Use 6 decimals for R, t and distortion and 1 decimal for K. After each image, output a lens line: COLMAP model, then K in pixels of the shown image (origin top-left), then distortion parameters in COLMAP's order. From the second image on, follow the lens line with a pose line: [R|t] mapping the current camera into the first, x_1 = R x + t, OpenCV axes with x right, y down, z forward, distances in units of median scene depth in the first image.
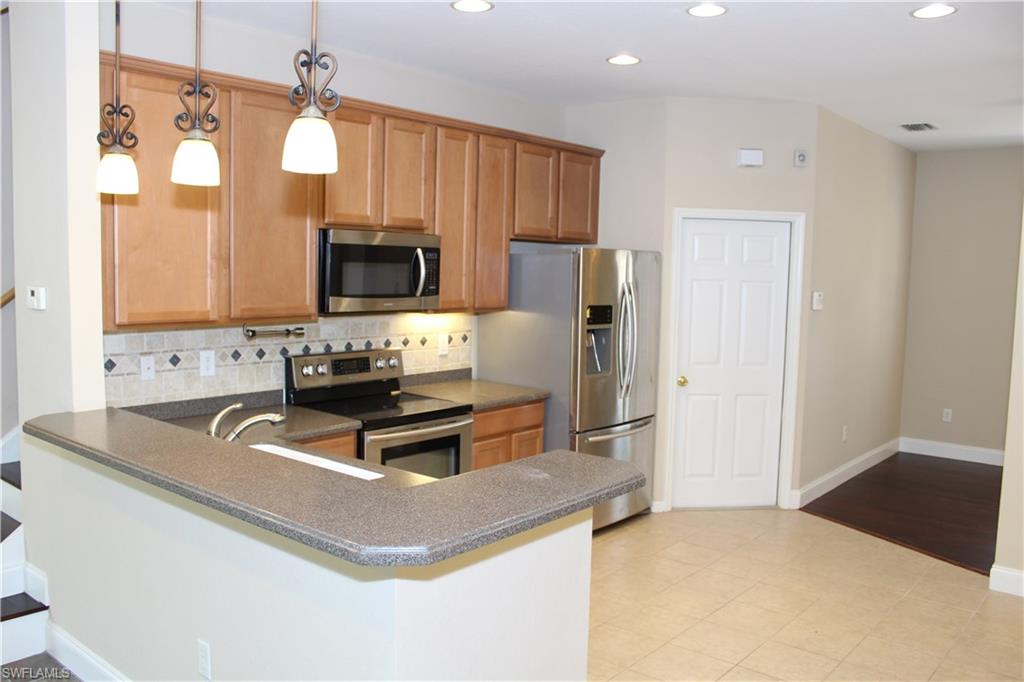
lens RADIAL K [[841.9, 0, 491.8], [0, 841.9, 342.1], [0, 0, 1]] dist [-0.171370, 0.160733]
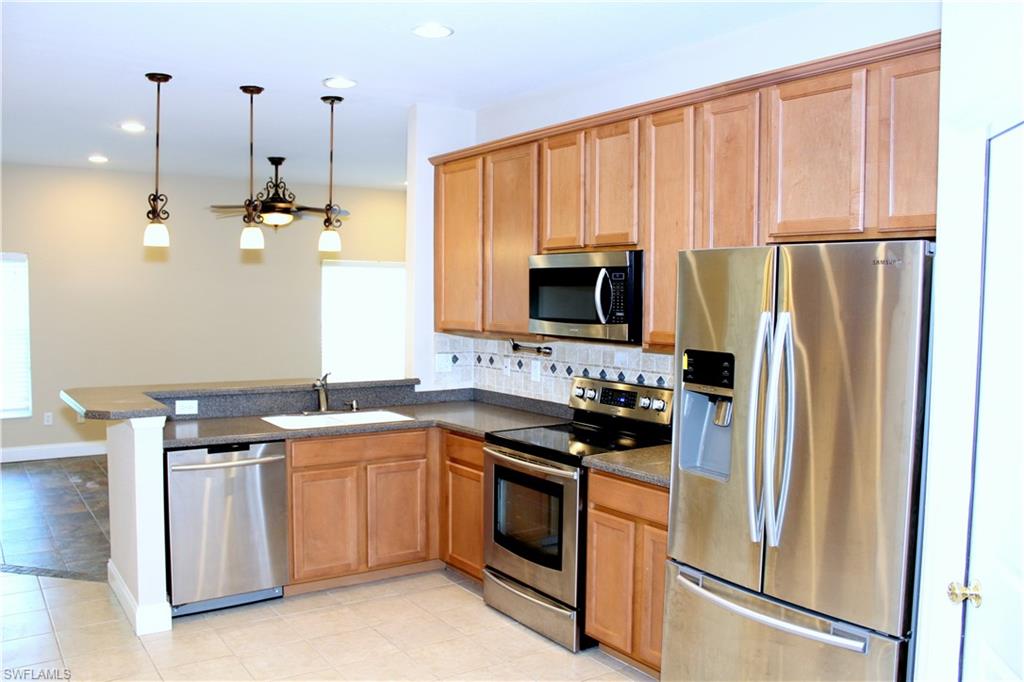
lens RADIAL K [[841.9, 0, 491.8], [0, 841.9, 342.1], [0, 0, 1]] dist [-0.171370, 0.160733]
pose [[-0.266659, 0.030211, -0.963317, 0.783439], [-0.104593, 0.992698, 0.060085, -0.076126], [0.958099, 0.116779, -0.261552, 1.128951]]
